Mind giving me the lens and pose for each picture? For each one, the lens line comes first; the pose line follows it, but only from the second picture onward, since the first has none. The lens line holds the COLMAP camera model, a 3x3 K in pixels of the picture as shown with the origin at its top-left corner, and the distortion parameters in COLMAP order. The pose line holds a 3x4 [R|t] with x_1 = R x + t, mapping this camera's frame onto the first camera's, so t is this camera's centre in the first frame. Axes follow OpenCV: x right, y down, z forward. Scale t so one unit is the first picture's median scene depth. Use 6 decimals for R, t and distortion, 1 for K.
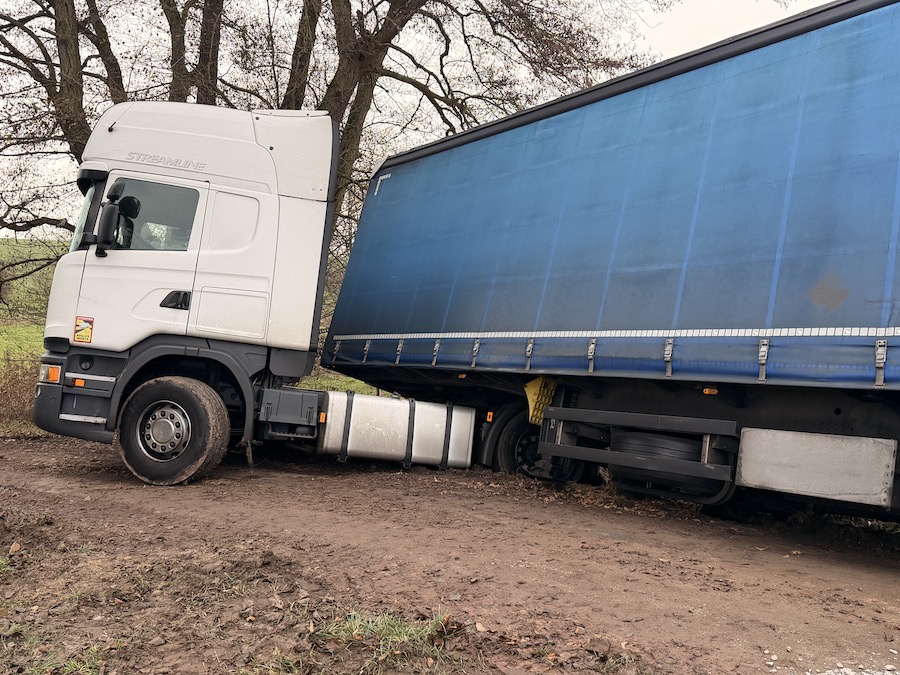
lens RADIAL K [[861.9, 0, 450.0], [0, 861.9, 337.5], [0, 0, 1]] dist [0.068802, -0.010384]
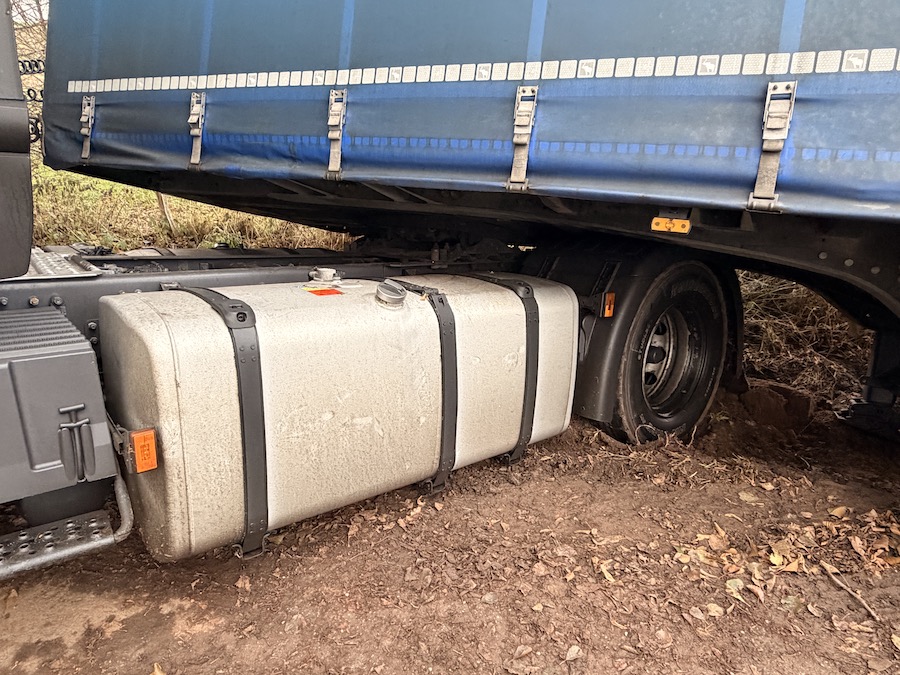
lens RADIAL K [[570.3, 0, 447.8], [0, 570.3, 335.2], [0, 0, 1]] dist [-0.000555, -0.001062]
pose [[0.896195, -0.171372, 0.409225, -0.134819], [0.001715, 0.923717, 0.383071, 0.006428], [-0.443656, -0.342605, 0.828125, 0.866857]]
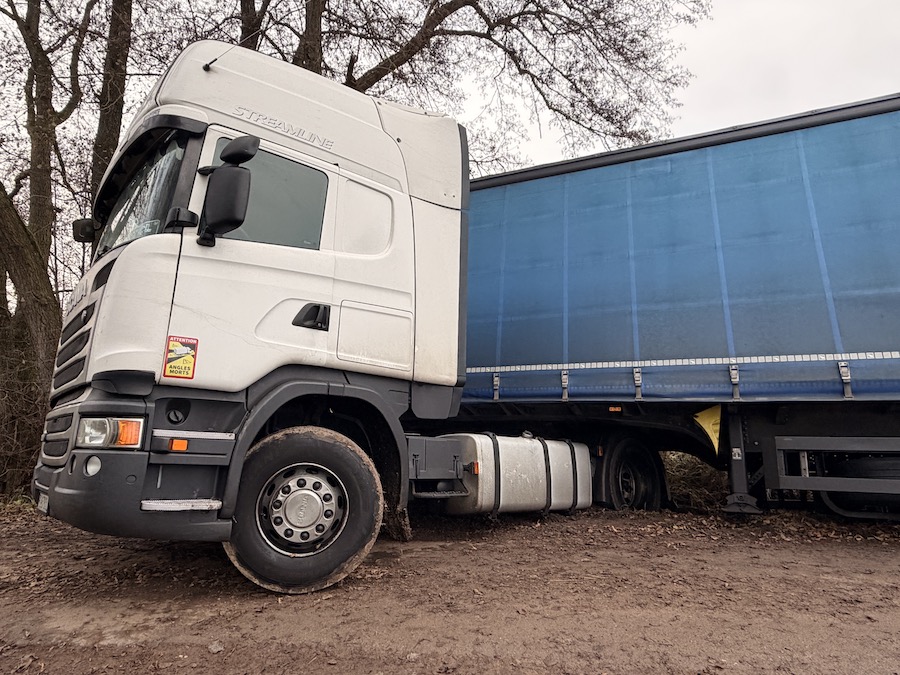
lens RADIAL K [[570.3, 0, 447.8], [0, 570.3, 335.2], [0, 0, 1]] dist [-0.000555, -0.001062]
pose [[0.881659, 0.019255, 0.471495, -0.435275], [0.021543, 0.996483, -0.080979, 0.011555], [-0.471396, 0.081554, 0.878143, 0.541883]]
